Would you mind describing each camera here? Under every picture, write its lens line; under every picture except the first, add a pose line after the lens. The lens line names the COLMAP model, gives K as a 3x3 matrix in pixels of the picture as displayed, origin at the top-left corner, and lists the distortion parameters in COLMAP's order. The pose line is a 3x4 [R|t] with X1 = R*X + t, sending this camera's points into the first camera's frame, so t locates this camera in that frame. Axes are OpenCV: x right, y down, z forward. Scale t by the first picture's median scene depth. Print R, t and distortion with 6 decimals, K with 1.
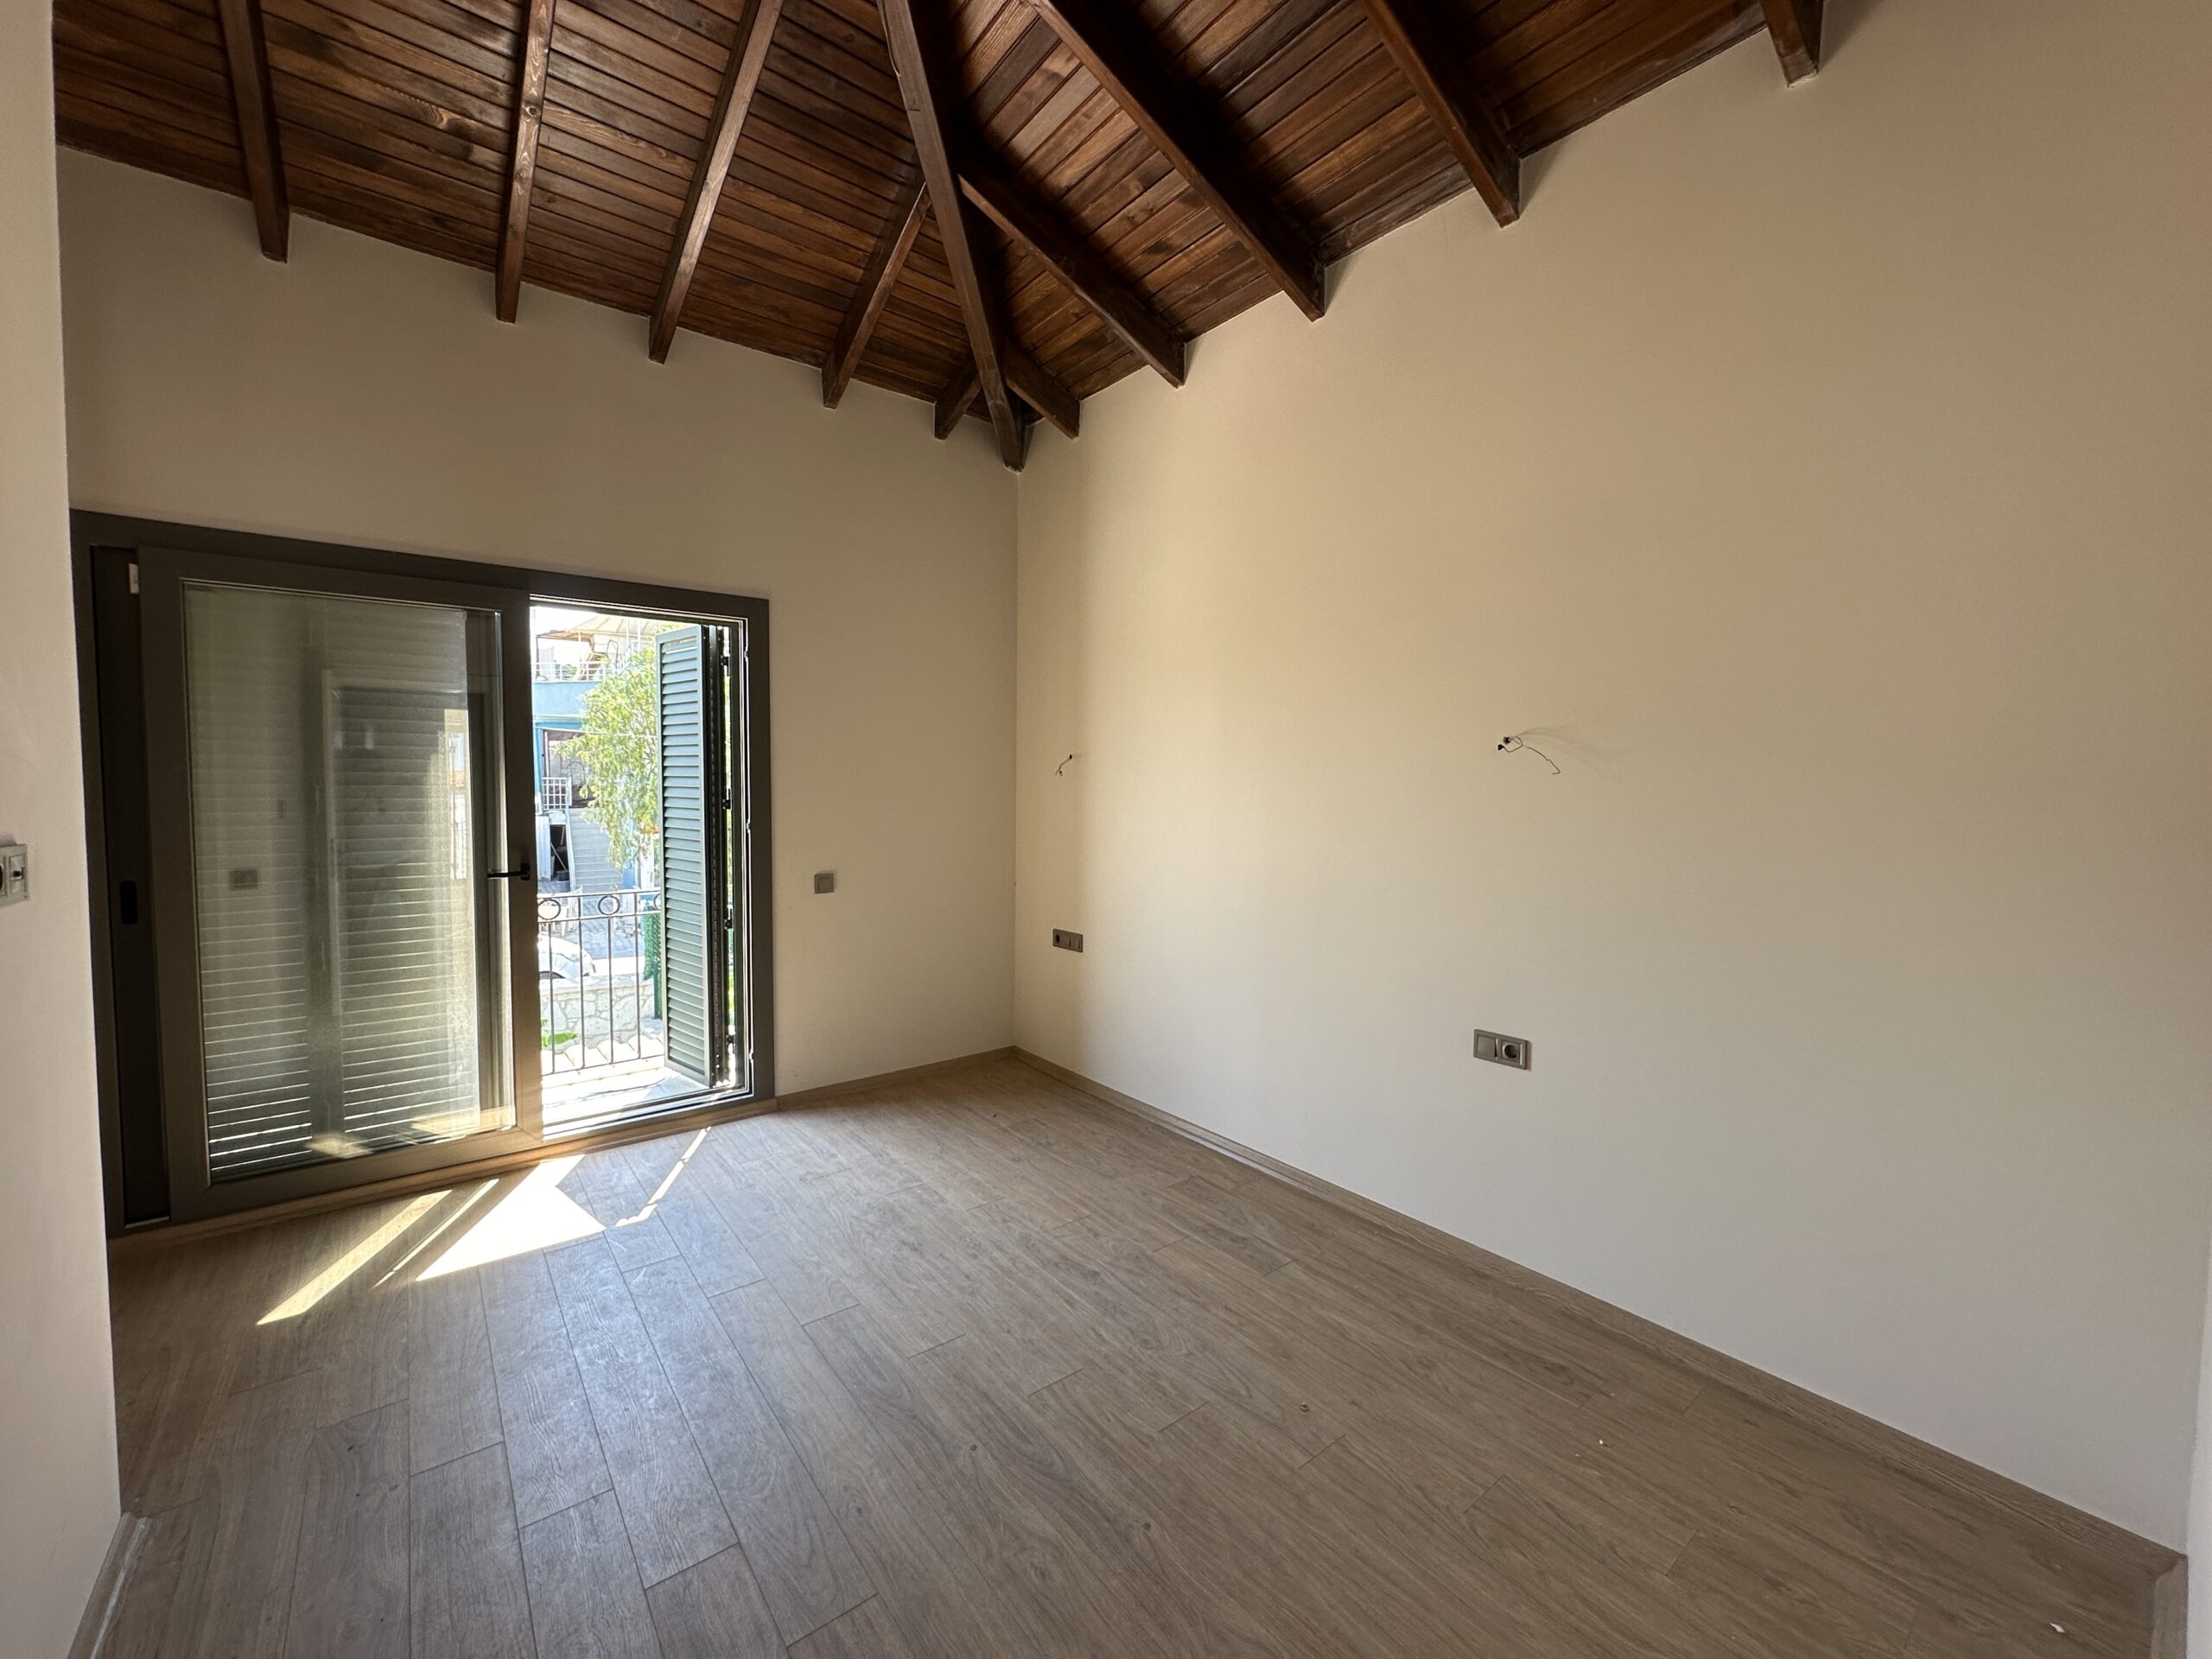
lens RADIAL K [[882.0, 0, 1111.8], [0, 882.0, 823.4], [0, 0, 1]] dist [-0.004455, 0.000872]
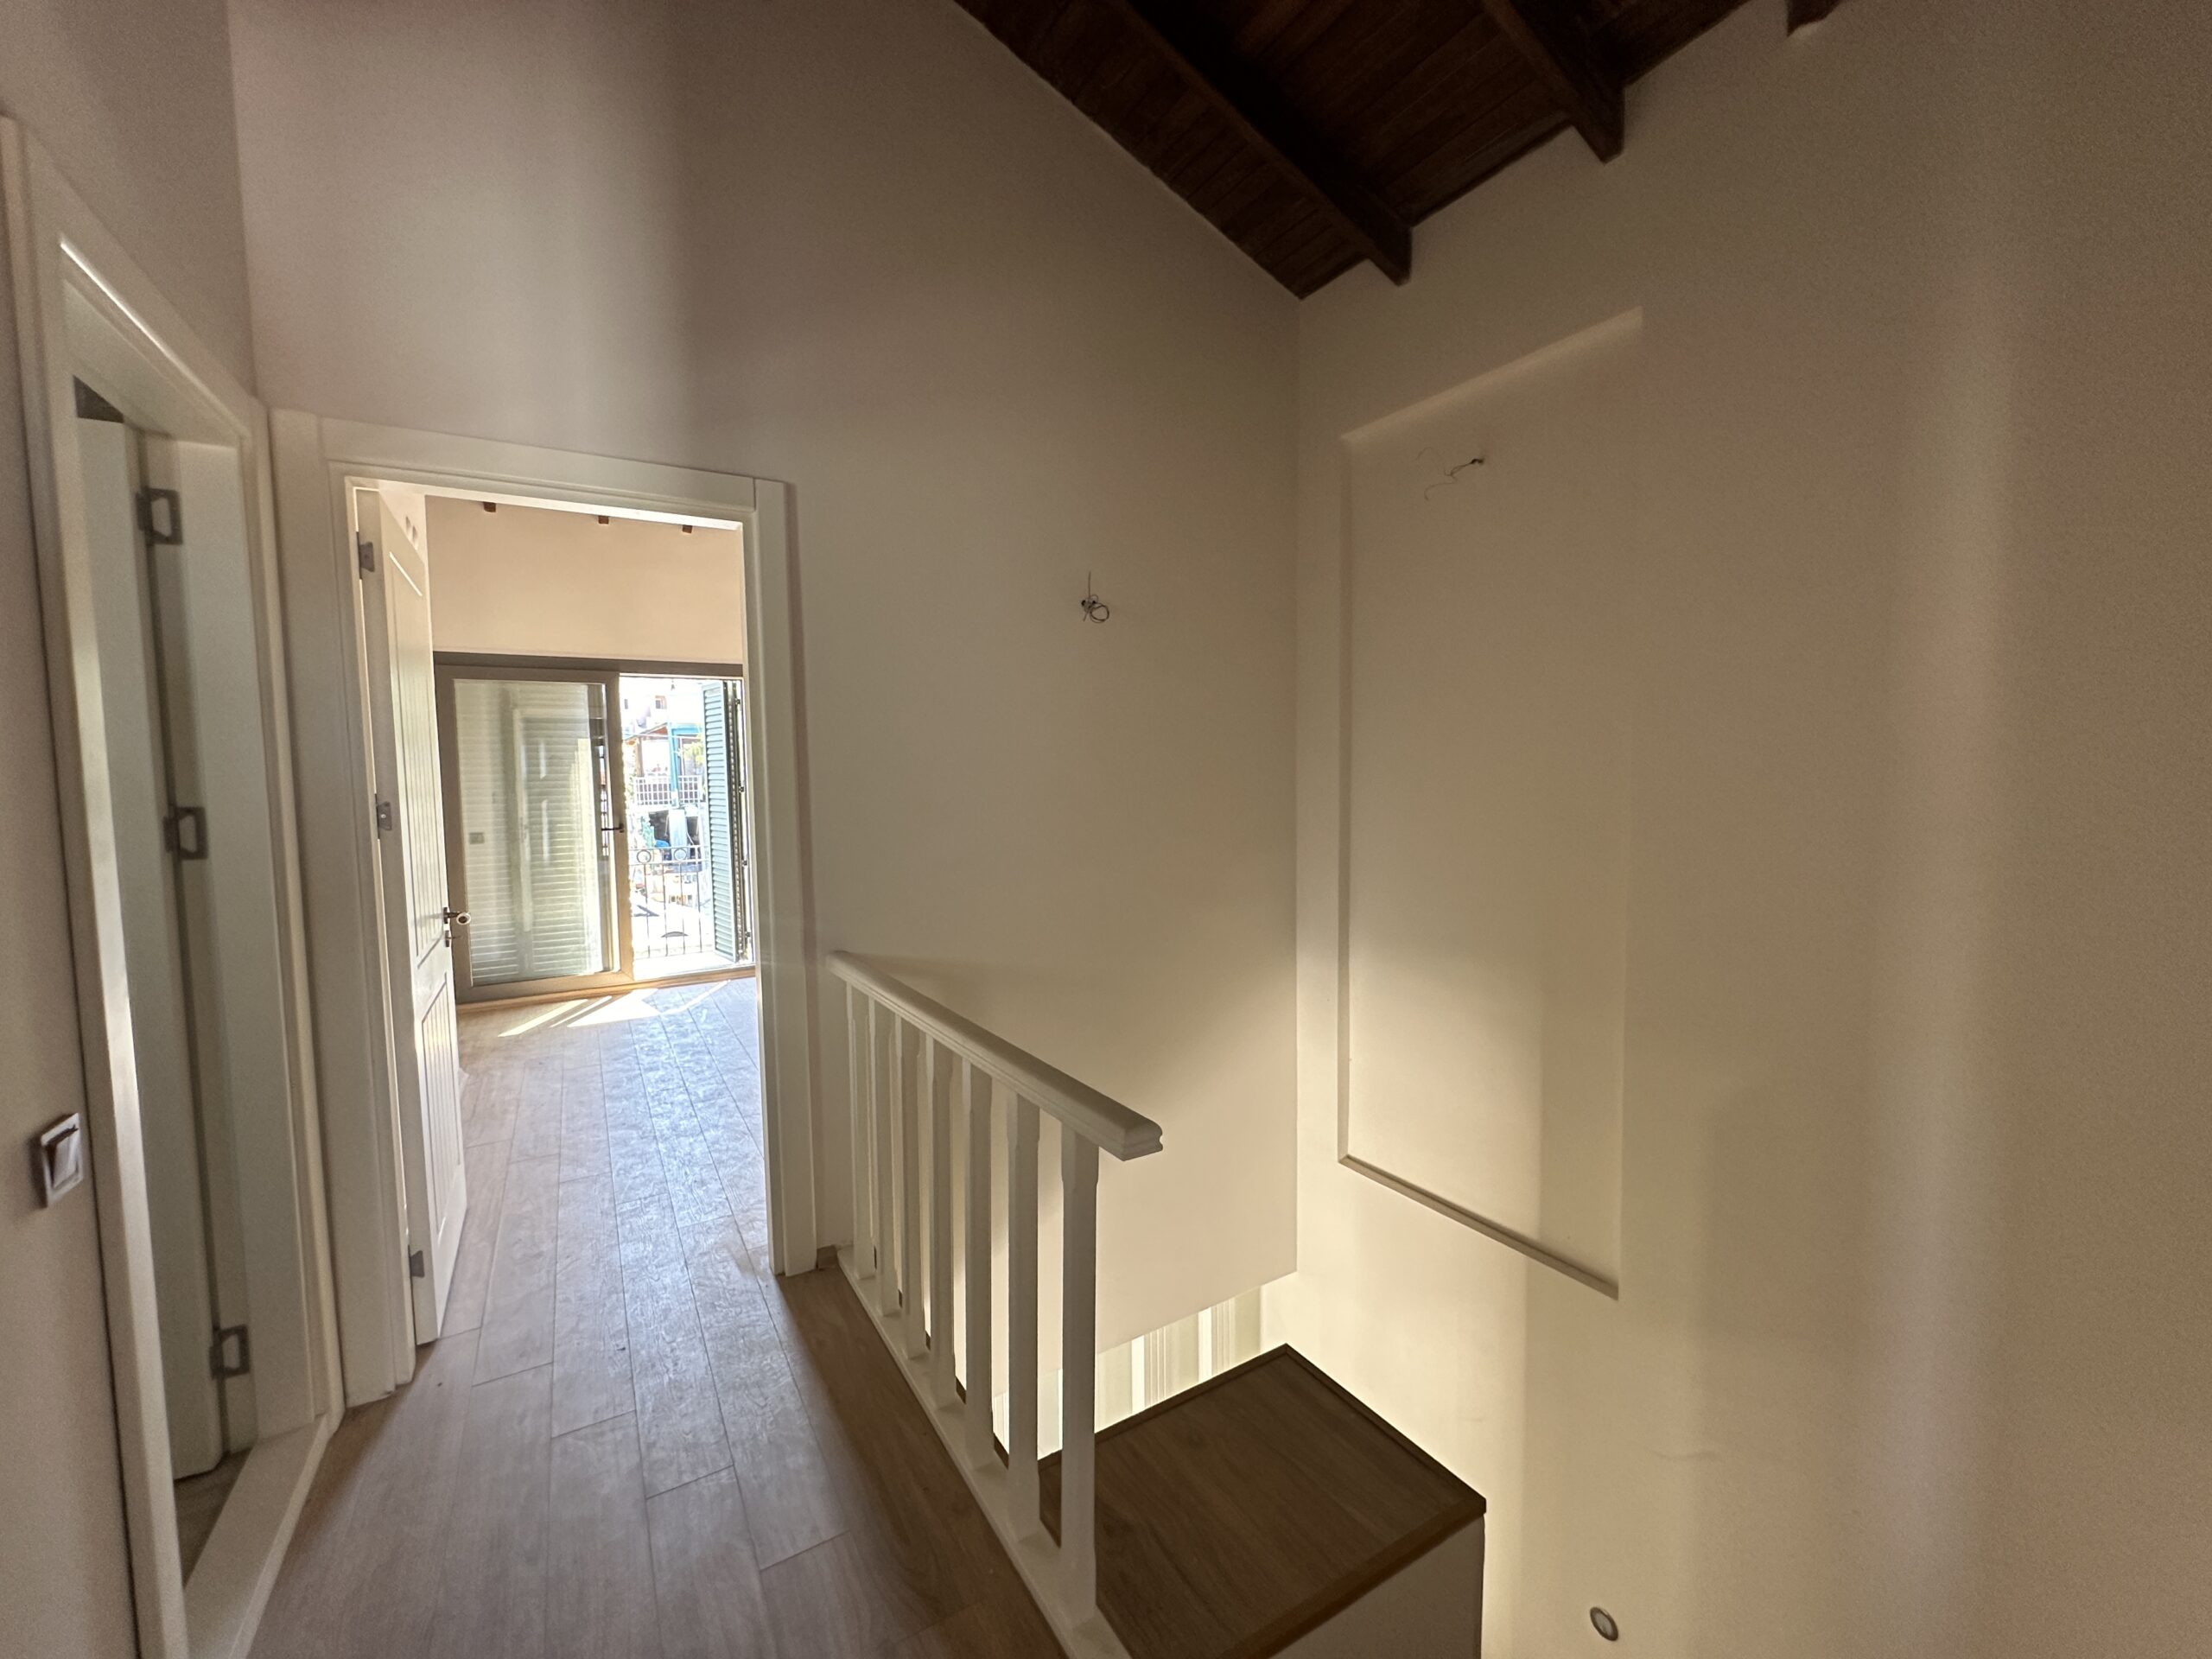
lens RADIAL K [[882.0, 0, 1105.3], [0, 882.0, 829.0], [0, 0, 1]] dist [-0.004455, 0.000872]
pose [[0.990344, -0.011454, -0.138154, 0.600902], [0.015790, 0.999415, 0.030333, 0.015190], [0.137726, -0.032222, 0.989946, -0.687755]]
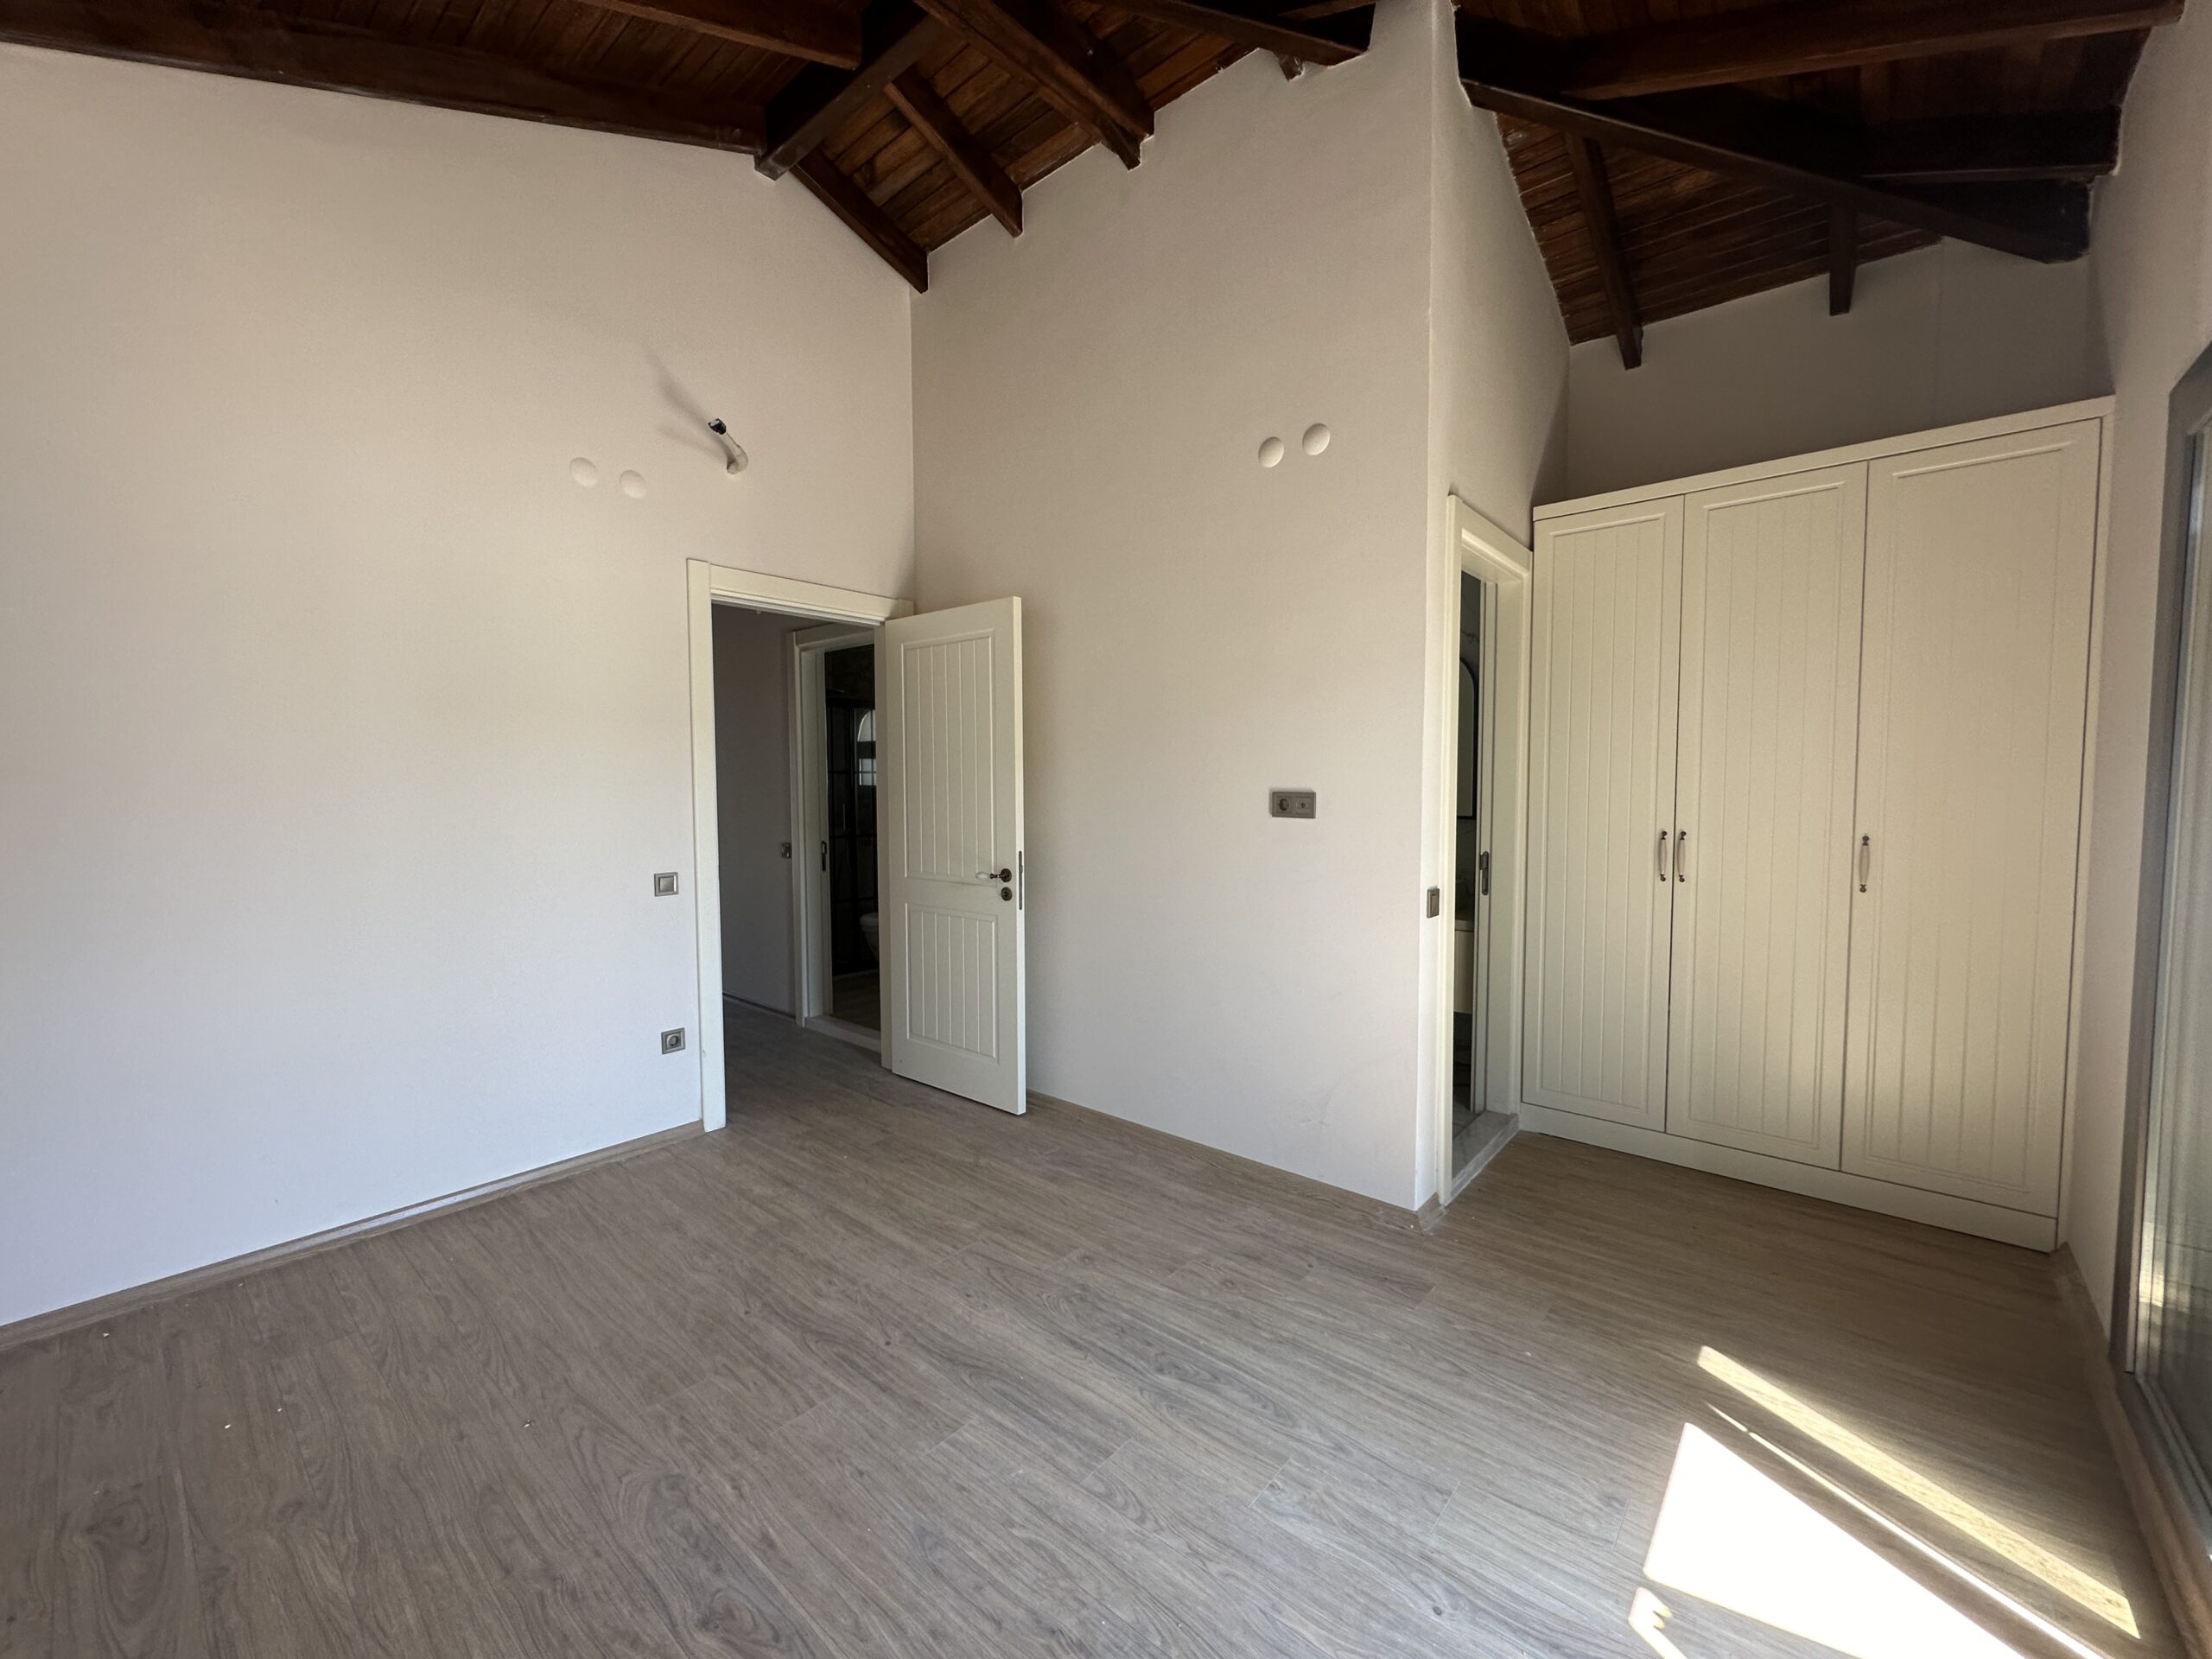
lens RADIAL K [[882.0, 0, 1105.5], [0, 882.0, 822.5], [0, 0, 1]] dist [-0.004455, 0.000872]
pose [[-0.982939, 0.007365, -0.183787, -0.140479], [-0.009919, 0.995622, 0.092946, -0.039592], [0.183667, 0.093184, -0.978562, 1.287616]]
